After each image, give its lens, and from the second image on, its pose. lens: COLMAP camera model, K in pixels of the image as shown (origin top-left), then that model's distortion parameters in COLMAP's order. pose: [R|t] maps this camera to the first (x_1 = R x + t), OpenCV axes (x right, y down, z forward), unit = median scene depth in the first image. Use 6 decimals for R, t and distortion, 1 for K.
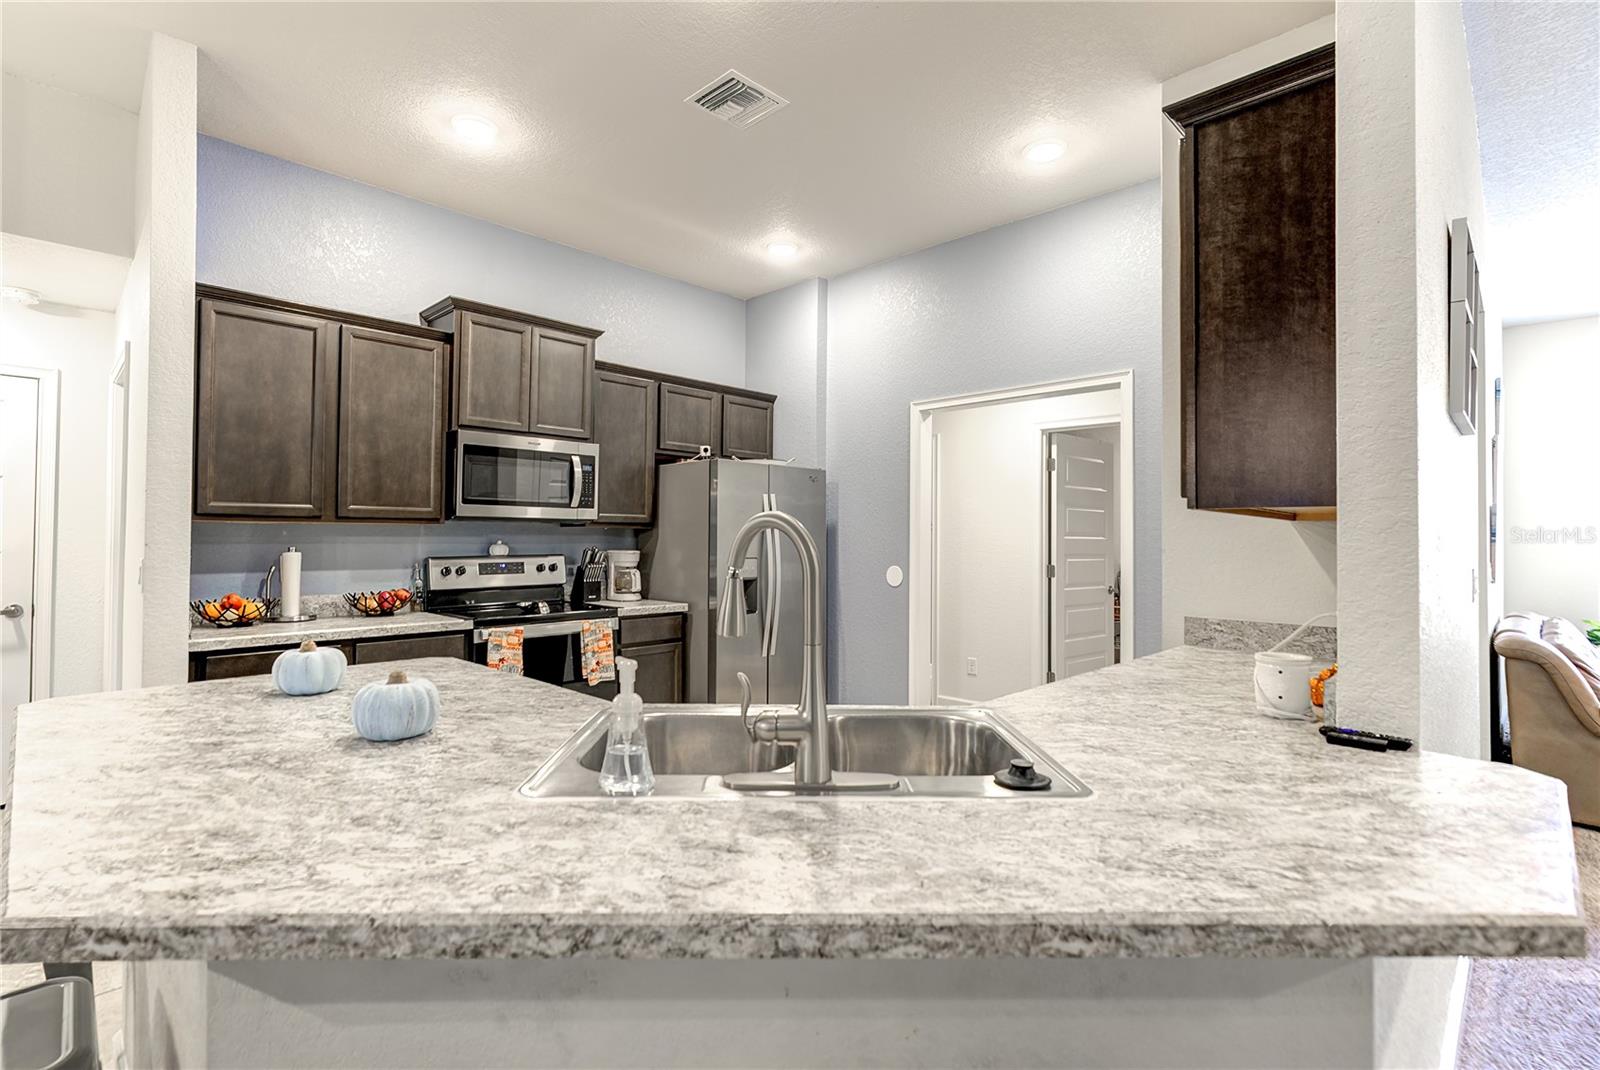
lens RADIAL K [[741.0, 0, 798.2], [0, 741.0, 526.3], [0, 0, 1]] dist [0.010424, 0.000424]
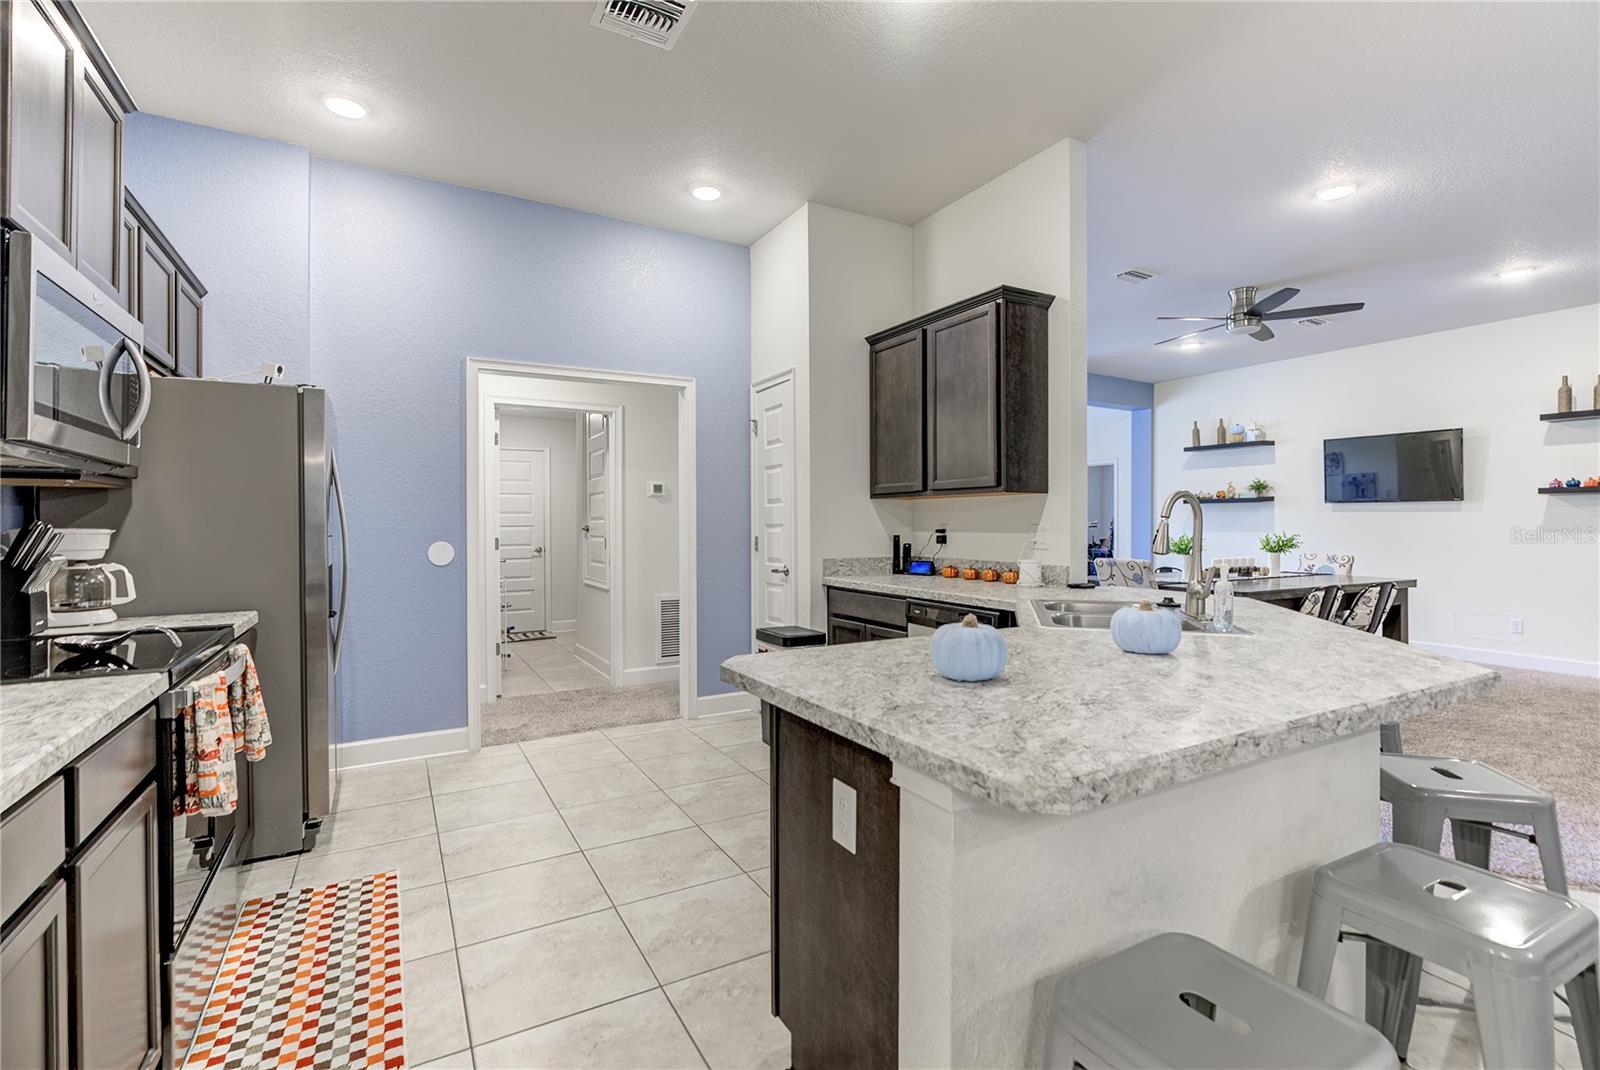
lens RADIAL K [[741.0, 0, 798.2], [0, 741.0, 526.3], [0, 0, 1]] dist [0.010424, 0.000424]
pose [[0.276616, -0.010676, 0.960921, -0.600073], [-0.011012, 0.999837, 0.014278, 0.019303], [-0.960917, -0.014531, 0.276454, 0.378134]]
